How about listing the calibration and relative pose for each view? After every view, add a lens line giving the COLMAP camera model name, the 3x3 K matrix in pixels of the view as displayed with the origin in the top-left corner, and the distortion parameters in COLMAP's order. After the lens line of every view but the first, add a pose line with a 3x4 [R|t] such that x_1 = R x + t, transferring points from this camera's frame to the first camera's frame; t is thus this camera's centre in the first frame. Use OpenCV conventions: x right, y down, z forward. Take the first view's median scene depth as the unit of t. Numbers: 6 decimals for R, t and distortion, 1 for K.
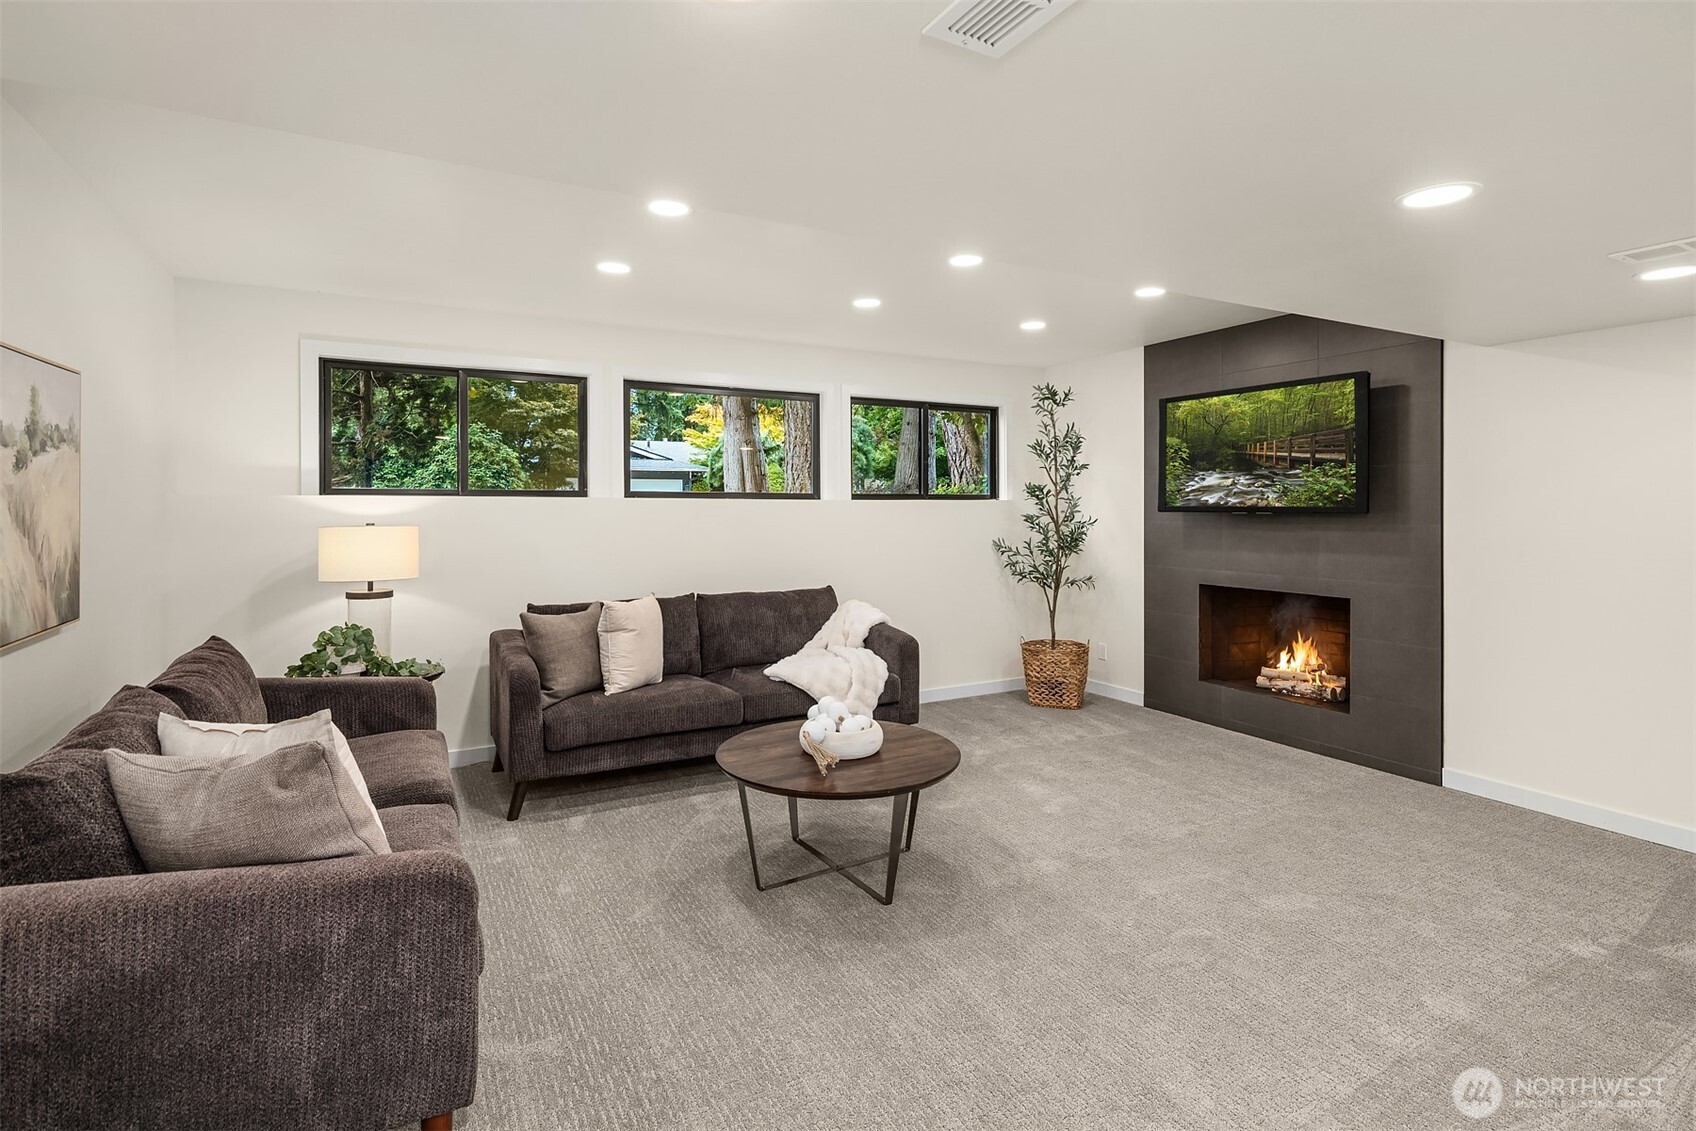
lens RADIAL K [[831.3, 0, 857.7], [0, 831.3, 514.3], [0, 0, 1]] dist [0.001414, -0.002623]
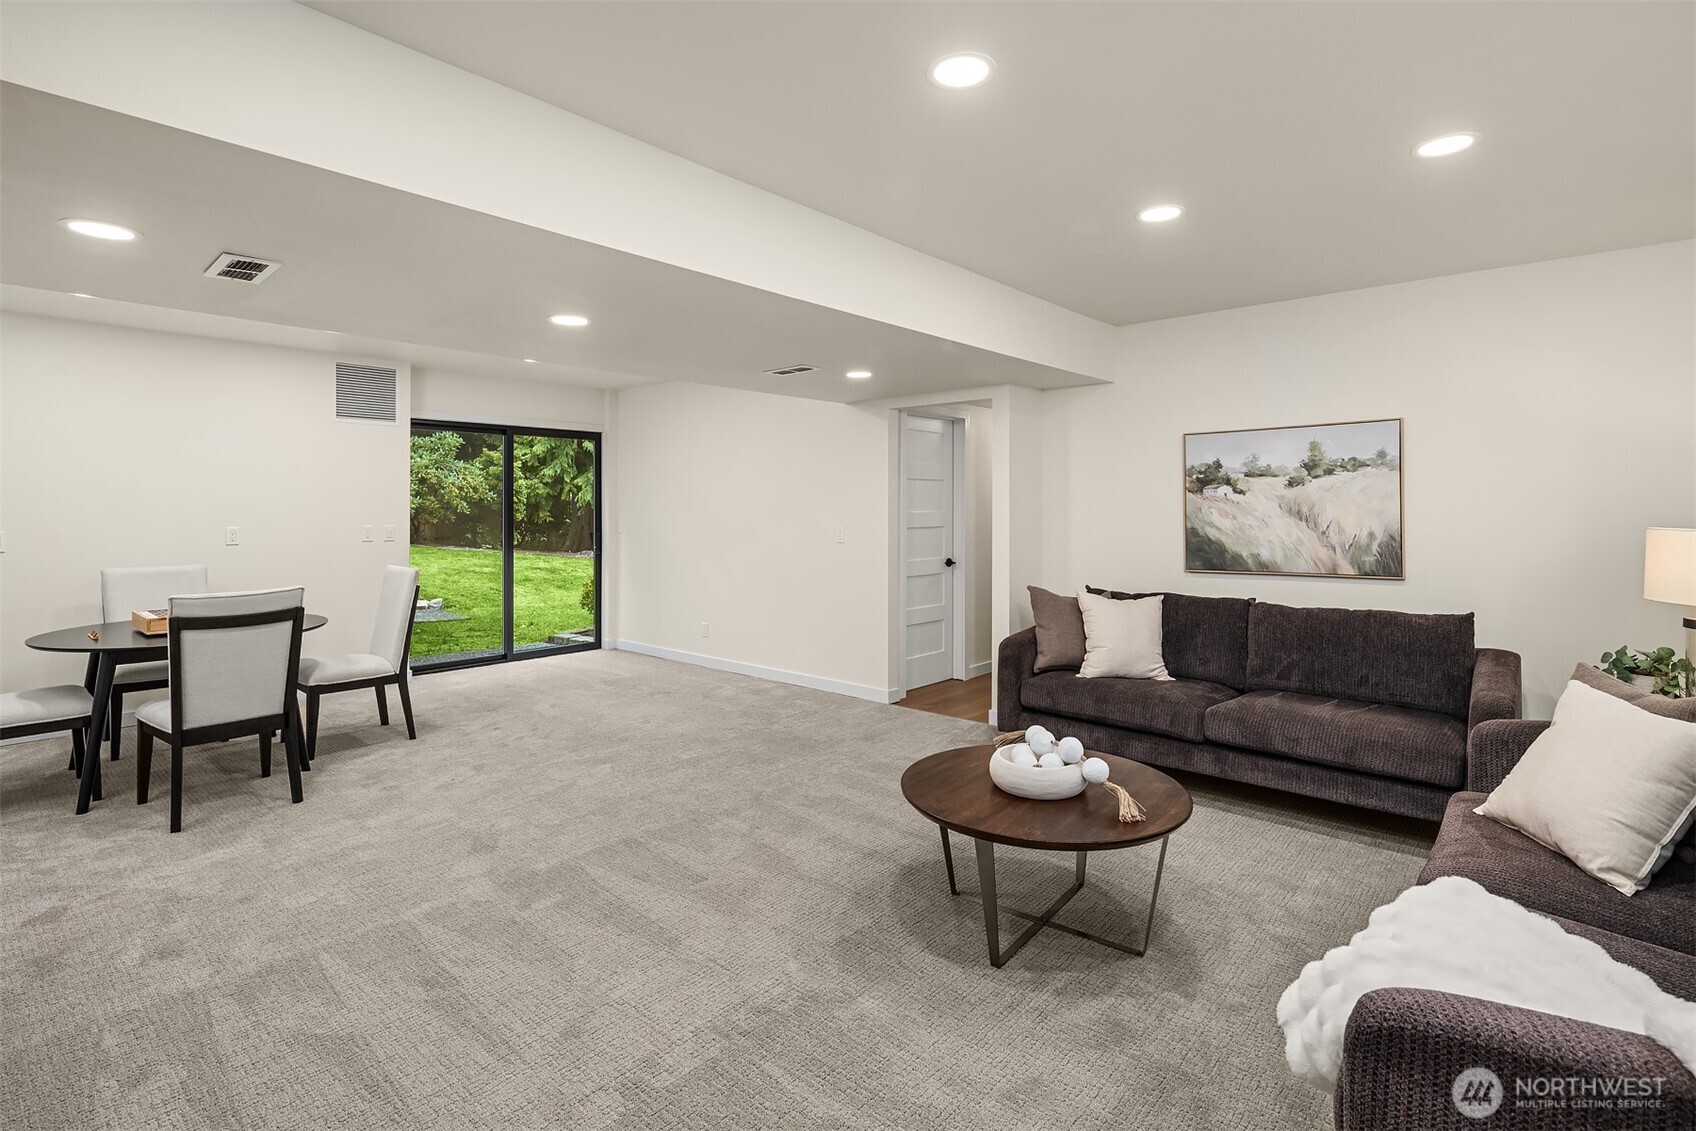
lens RADIAL K [[831.3, 0, 853.9], [0, 831.3, 506.7], [0, 0, 1]] dist [0.001414, -0.002623]
pose [[-0.939968, 0.004455, -0.341233, 0.296947], [0.001166, 0.999951, 0.009844, -0.012149], [0.341260, 0.008855, -0.939927, 1.135376]]
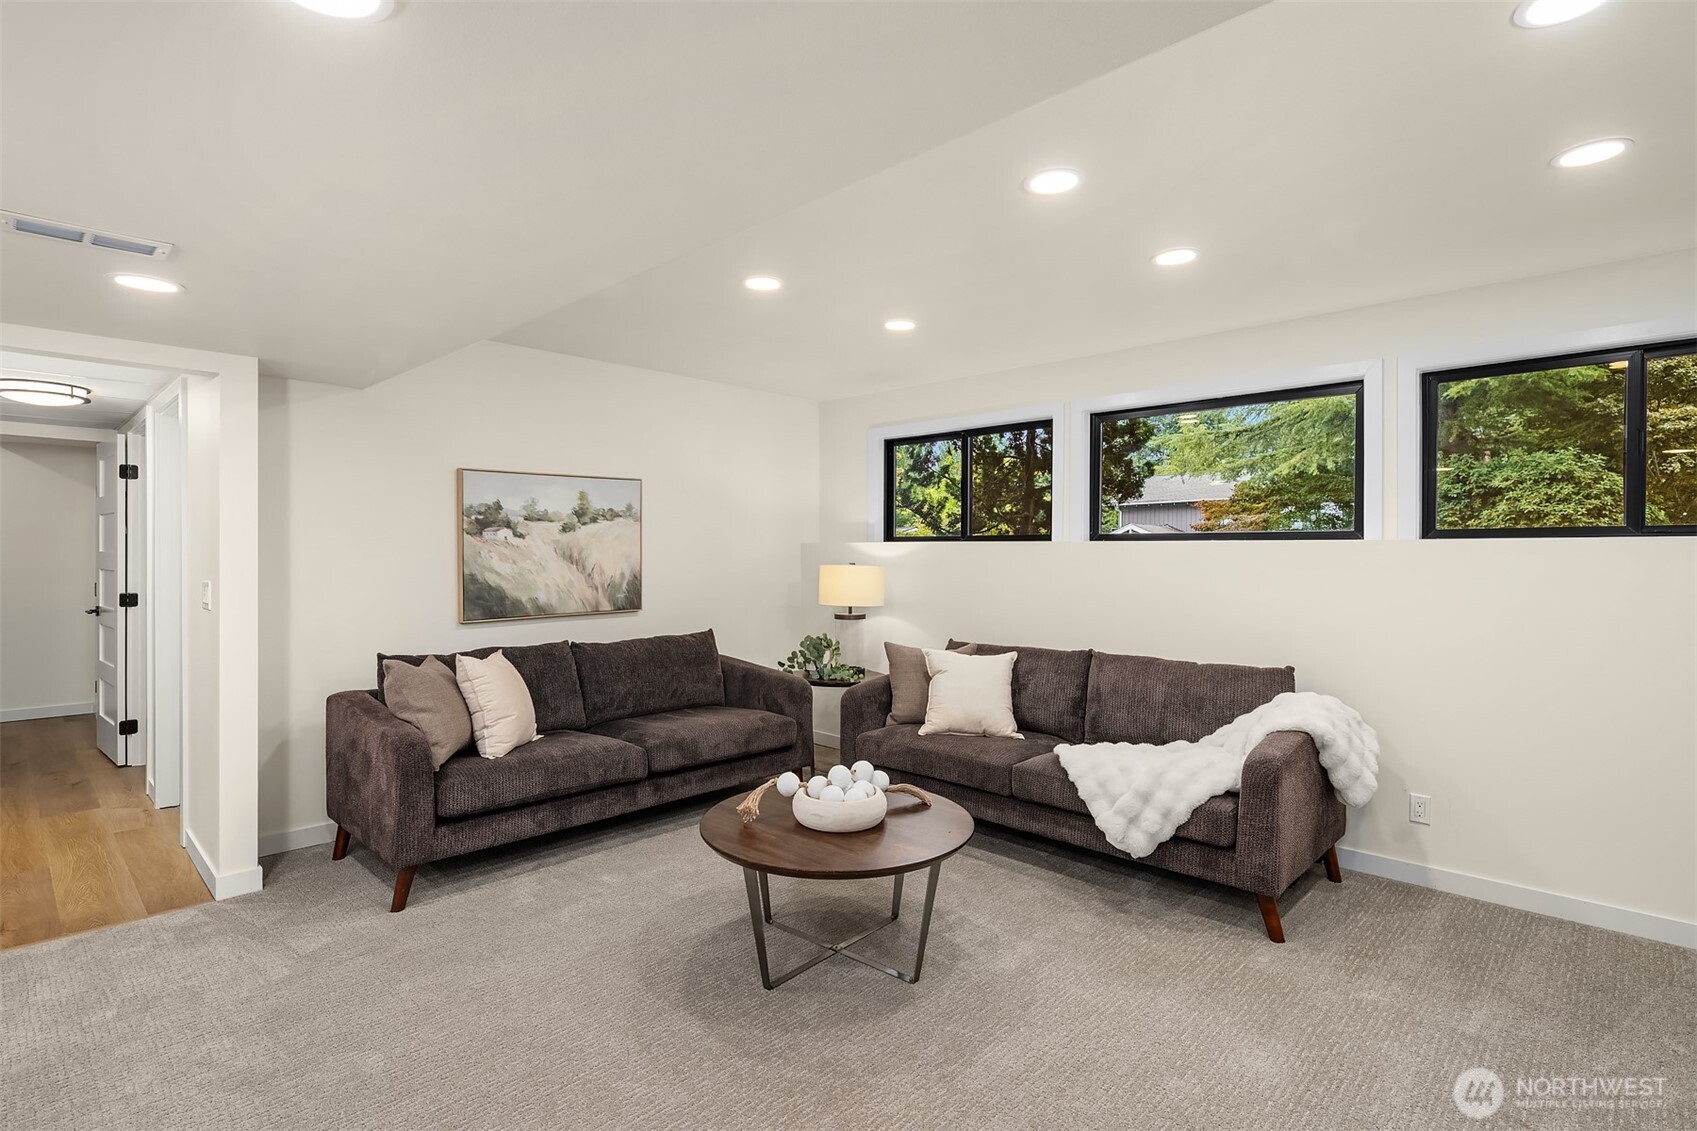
lens RADIAL K [[831.8, 0, 841.3], [0, 831.8, 558.6], [0, 0, 1]] dist [0.001414, -0.002623]
pose [[0.286634, 0.009123, -0.957997, 0.546049], [-0.010775, 0.999922, 0.006298, -0.003468], [0.957980, 0.008517, 0.286710, 0.480964]]
